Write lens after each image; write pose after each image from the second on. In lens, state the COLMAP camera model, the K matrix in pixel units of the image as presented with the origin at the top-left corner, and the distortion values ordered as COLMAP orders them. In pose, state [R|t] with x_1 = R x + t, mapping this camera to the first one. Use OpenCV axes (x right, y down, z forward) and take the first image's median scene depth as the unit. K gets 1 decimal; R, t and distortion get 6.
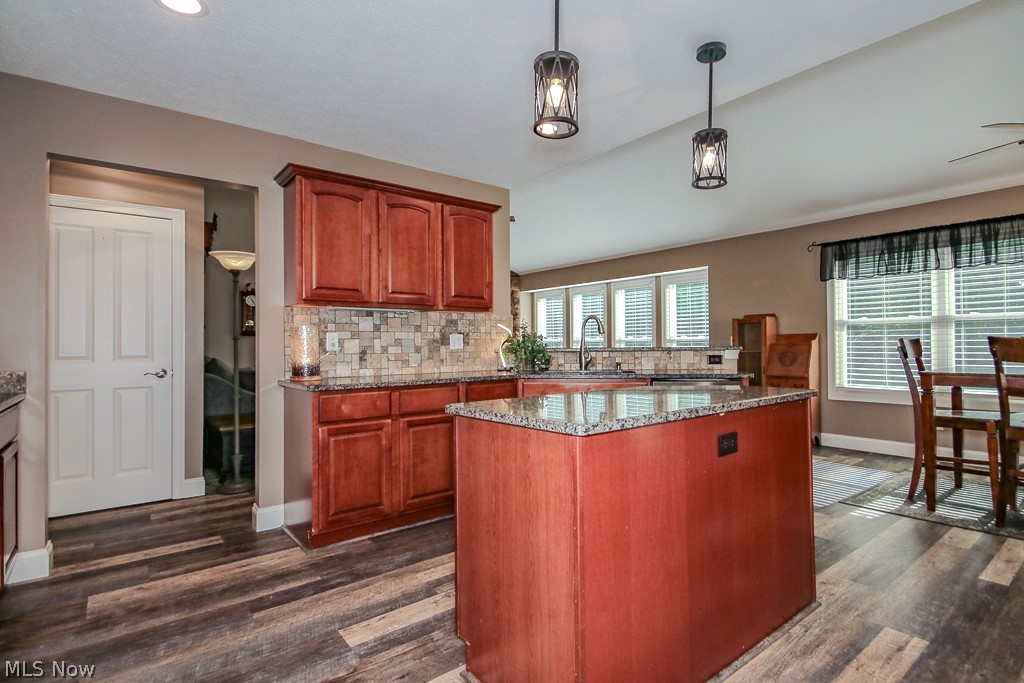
lens RADIAL K [[500.6, 0, 536.6], [0, 500.6, 336.6], [0, 0, 1]] dist [-0.009818, -0.002874]
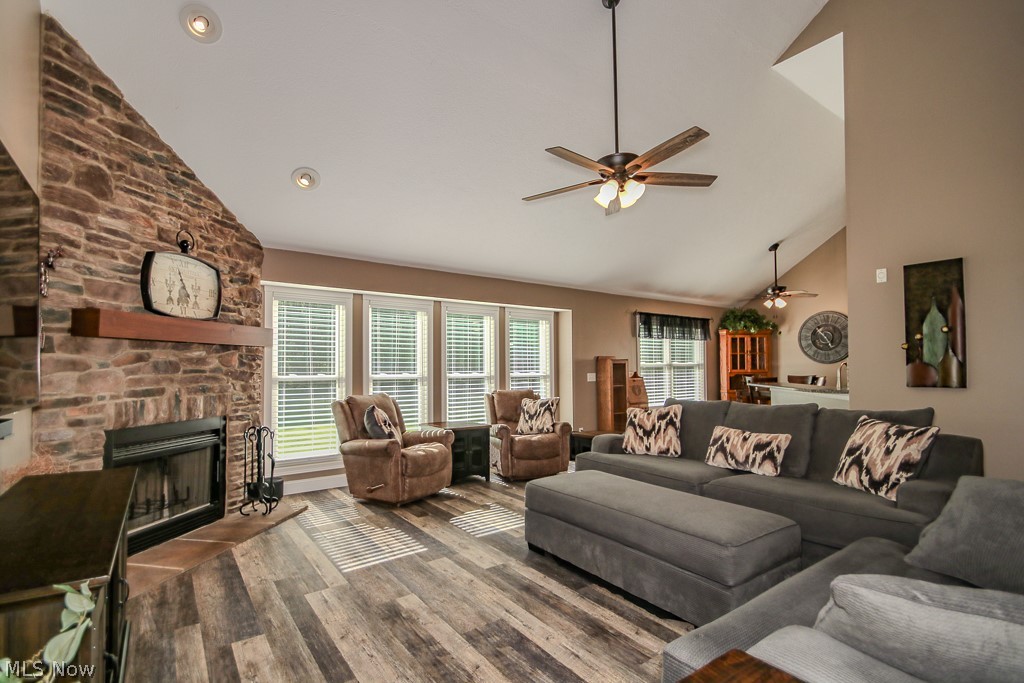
lens RADIAL K [[478.3, 0, 504.0], [0, 478.3, 357.5], [0, 0, 1]] dist [0.010447, -0.012600]
pose [[0.052039, 0.028121, 0.998249, -1.330582], [-0.009758, 0.999570, -0.027650, -0.007907], [-0.998597, -0.008302, 0.052291, 1.982579]]
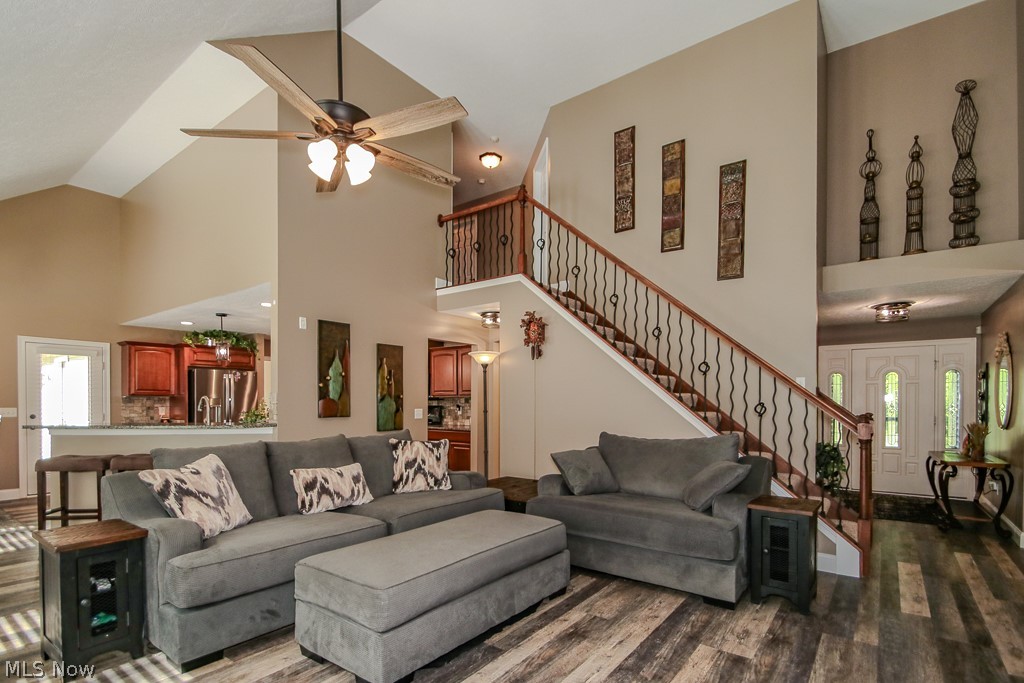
lens RADIAL K [[478.3, 0, 521.2], [0, 478.3, 405.8], [0, 0, 1]] dist [0.010447, -0.012600]
pose [[-0.966252, 0.008799, -0.257447, -0.394310], [0.010390, 0.999934, -0.004817, -0.001765], [0.257388, -0.007329, -0.966280, 2.573205]]
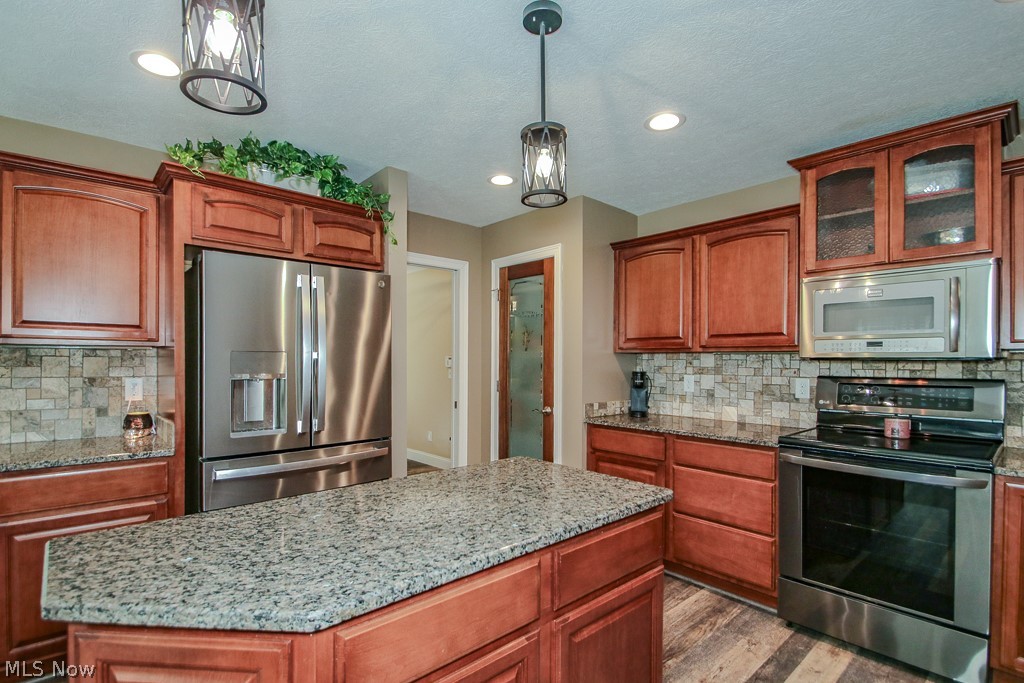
lens RADIAL K [[478.3, 0, 512.3], [0, 478.3, 361.3], [0, 0, 1]] dist [0.010447, -0.012600]
pose [[-0.998551, 0.002348, -0.053767, 0.069553], [0.003156, 0.999883, -0.014953, -0.035382], [0.053726, -0.015101, -0.998442, 0.853798]]
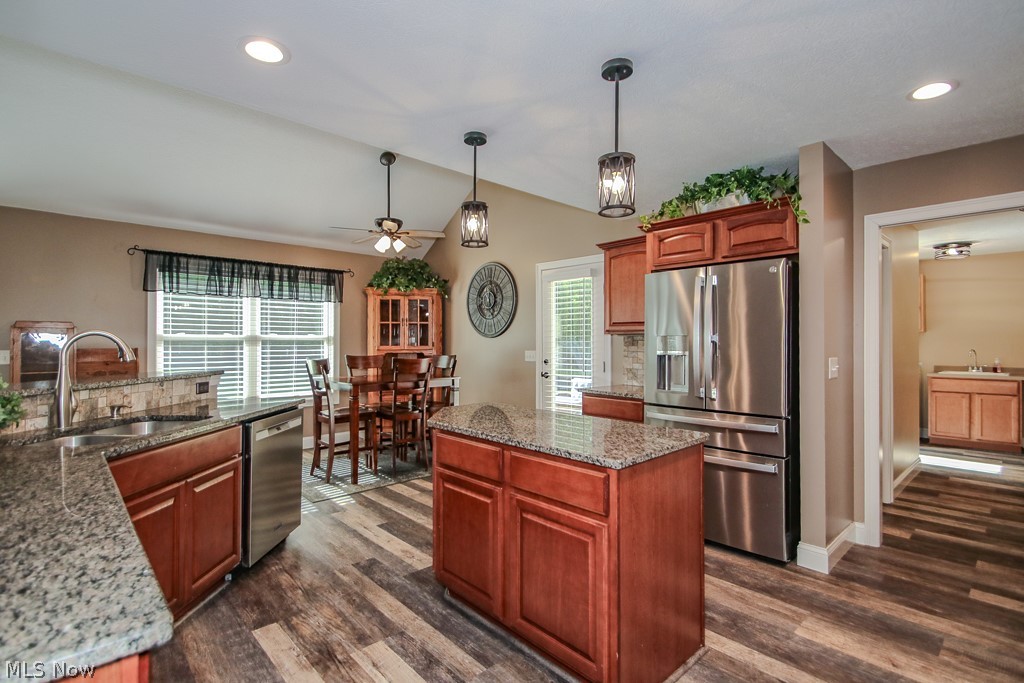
lens RADIAL K [[478.3, 0, 505.8], [0, 478.3, 339.4], [0, 0, 1]] dist [0.010447, -0.012600]
pose [[-0.062769, 0.013335, 0.997939, -0.493907], [-0.018226, 0.999729, -0.014505, -0.033773], [-0.997862, -0.019099, -0.062509, 0.594159]]
